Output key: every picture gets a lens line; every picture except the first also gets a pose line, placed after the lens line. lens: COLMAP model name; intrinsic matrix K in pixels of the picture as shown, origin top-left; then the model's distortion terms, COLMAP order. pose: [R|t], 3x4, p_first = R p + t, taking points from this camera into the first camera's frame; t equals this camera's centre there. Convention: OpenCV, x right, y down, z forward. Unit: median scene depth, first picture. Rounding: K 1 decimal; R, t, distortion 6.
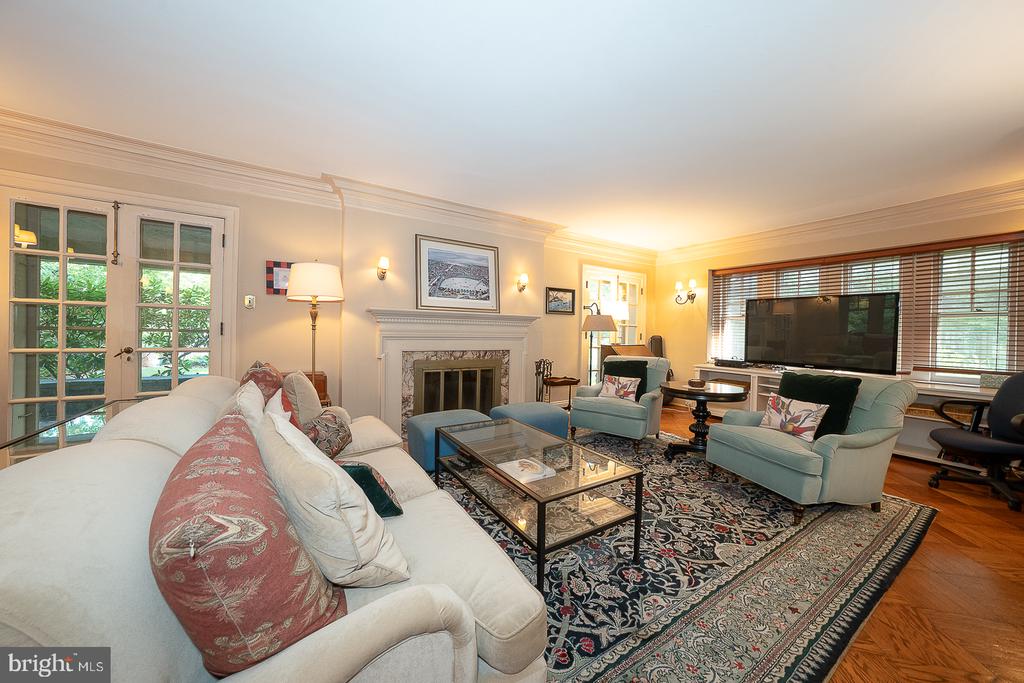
lens RADIAL K [[353.4, 0, 513.1], [0, 353.4, 337.9], [0, 0, 1]] dist [-0.029581, 0.007224]
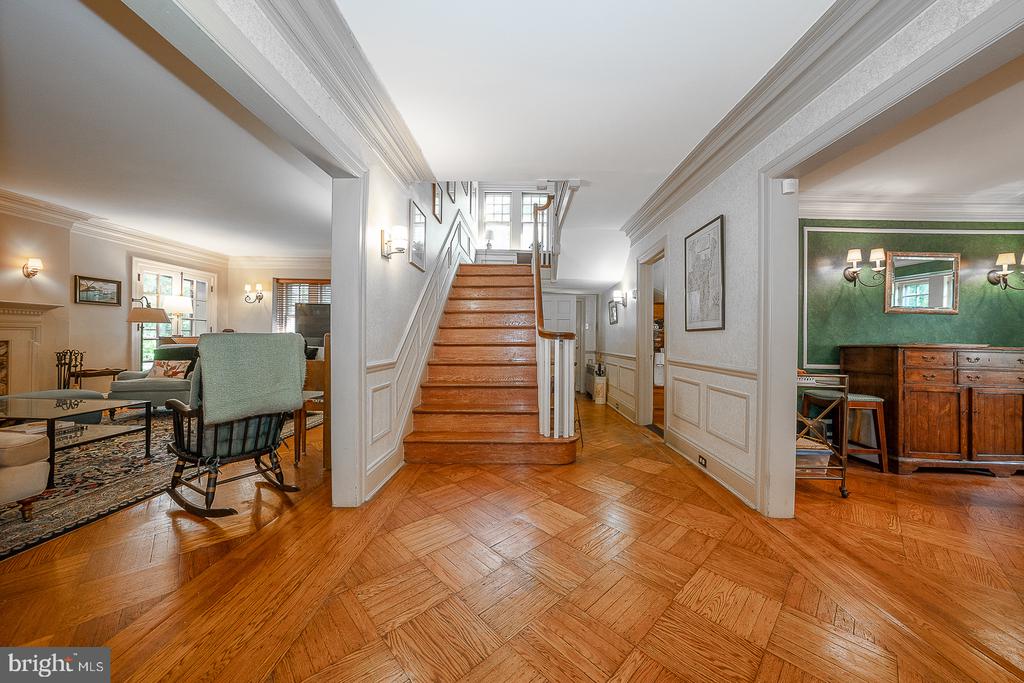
lens RADIAL K [[353.4, 0, 513.1], [0, 353.4, 337.9], [0, 0, 1]] dist [-0.029581, 0.007224]
pose [[0.563441, -0.009448, 0.826102, -0.006310], [0.009356, 0.999943, 0.005055, 0.034862], [-0.826103, 0.004881, 0.563498, -0.555843]]
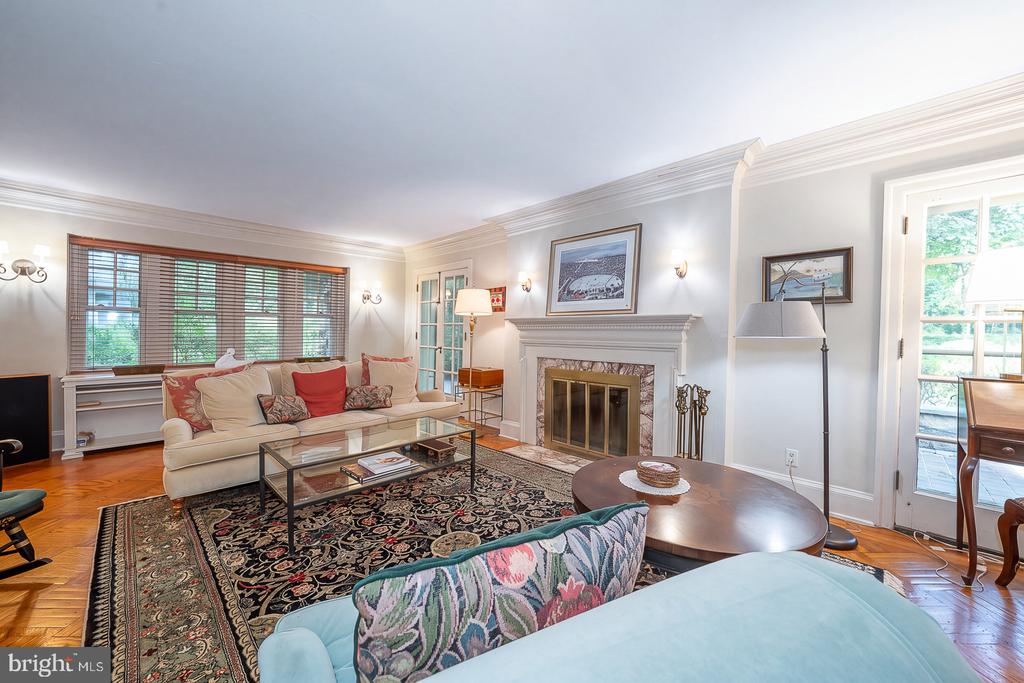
lens RADIAL K [[388.4, 0, 512.0], [0, 388.4, 341.5], [0, 0, 1]] dist [-0.001830, -0.000159]
pose [[0.222316, 0.010330, -0.974920, 0.676758], [-0.021188, 0.999759, 0.005761, -0.011768], [0.974744, 0.019376, 0.222481, 0.566509]]
